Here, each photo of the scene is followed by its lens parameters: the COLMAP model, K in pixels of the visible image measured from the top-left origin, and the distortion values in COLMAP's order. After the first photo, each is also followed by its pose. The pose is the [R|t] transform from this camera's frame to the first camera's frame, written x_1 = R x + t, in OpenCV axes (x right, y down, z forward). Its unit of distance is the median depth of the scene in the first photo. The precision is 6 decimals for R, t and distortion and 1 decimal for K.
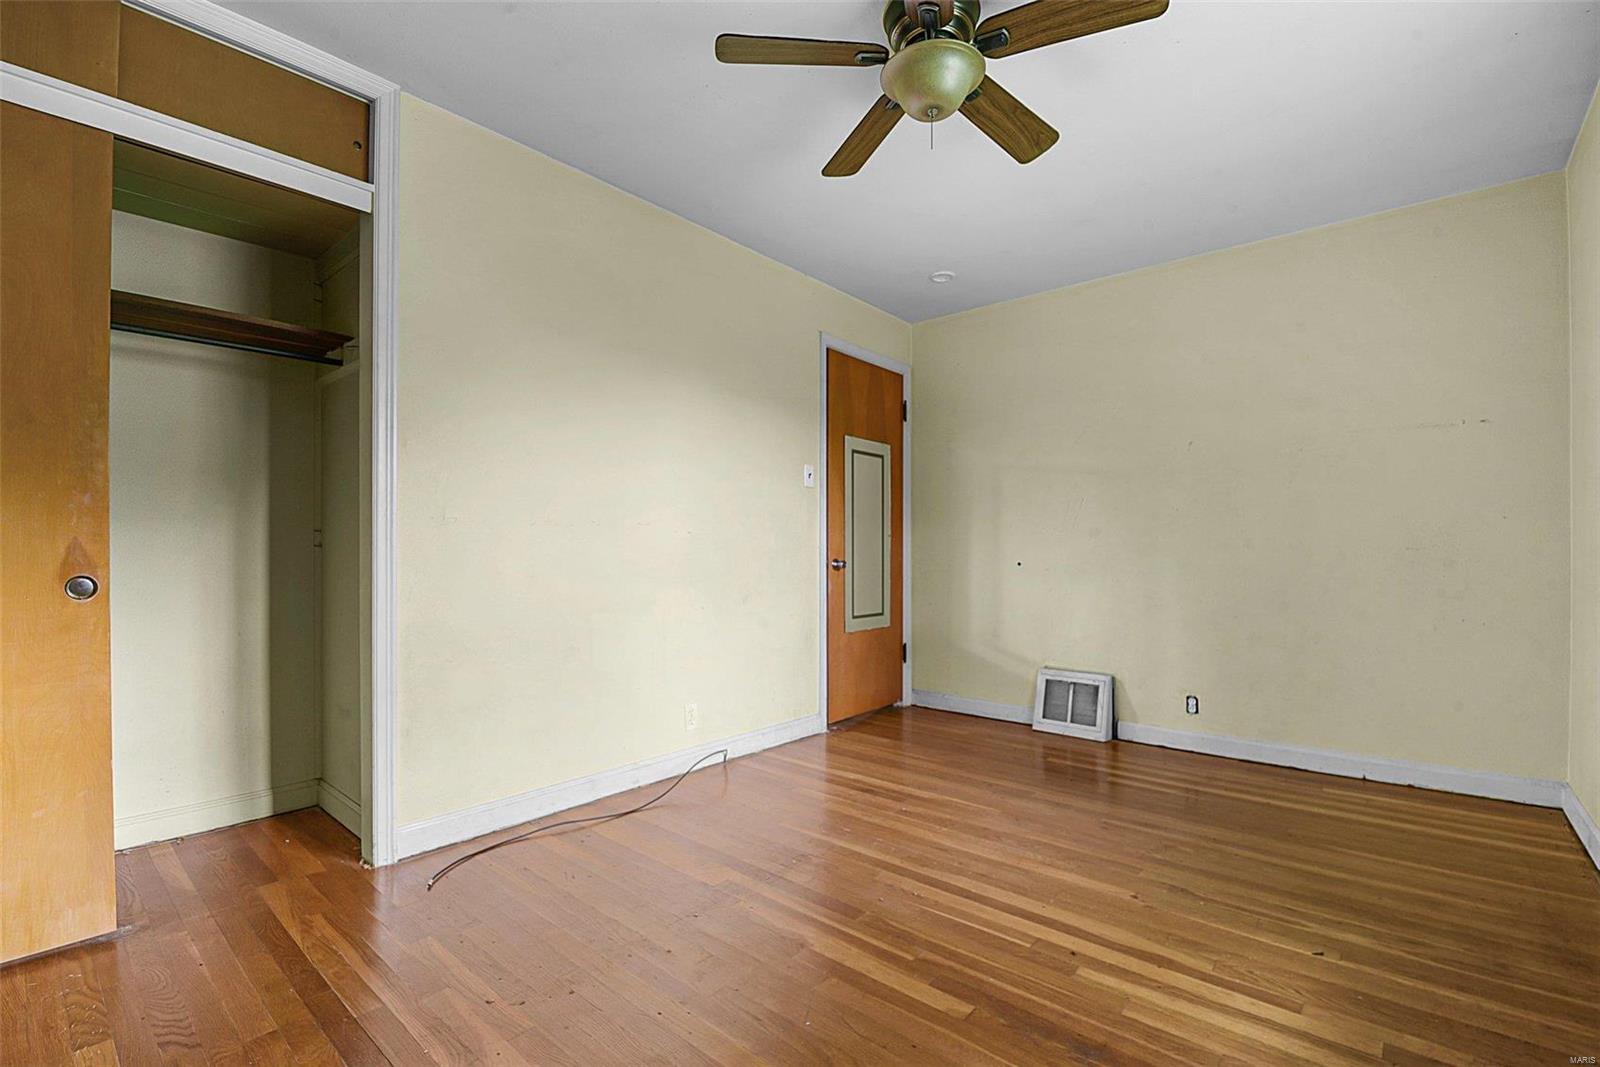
lens RADIAL K [[708.6, 0, 810.5], [0, 708.6, 545.8], [0, 0, 1]] dist [-0.004461, -0.007213]
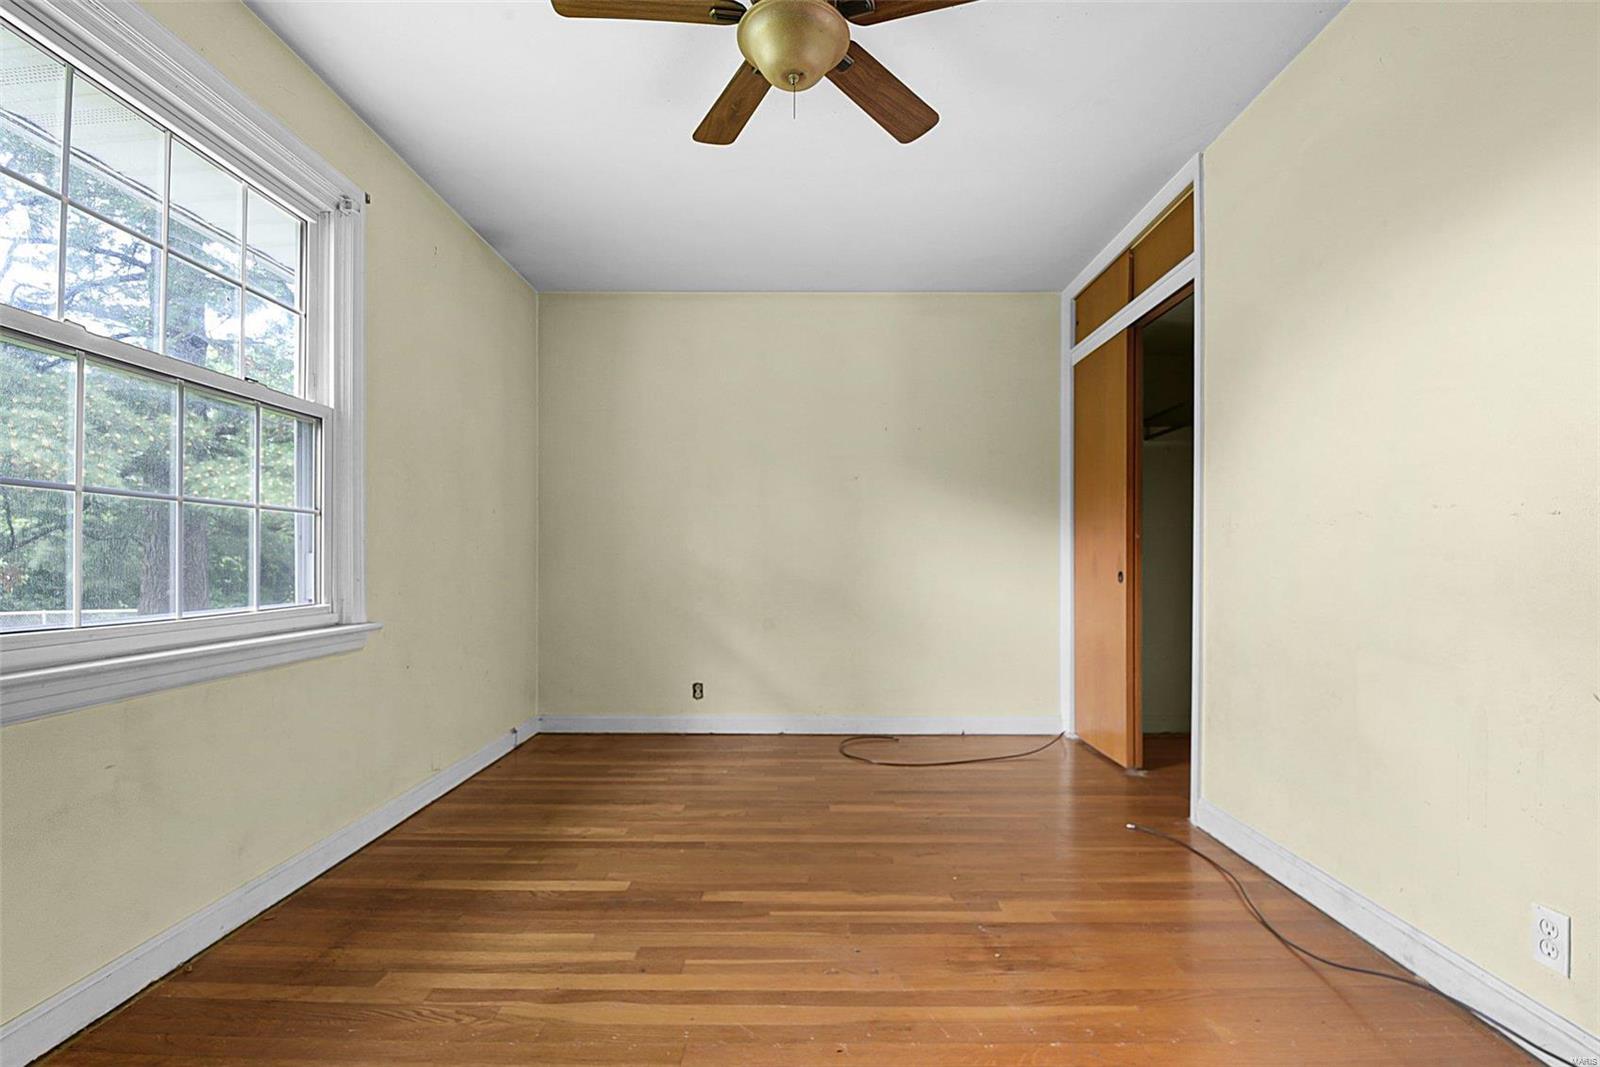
lens RADIAL K [[708.6, 0, 809.8], [0, 708.6, 548.5], [0, 0, 1]] dist [-0.004461, -0.007213]
pose [[-0.762532, -0.010090, -0.646872, 0.853595], [0.003162, 0.999808, -0.019323, 0.017491], [0.646943, -0.016780, -0.762354, 1.949468]]
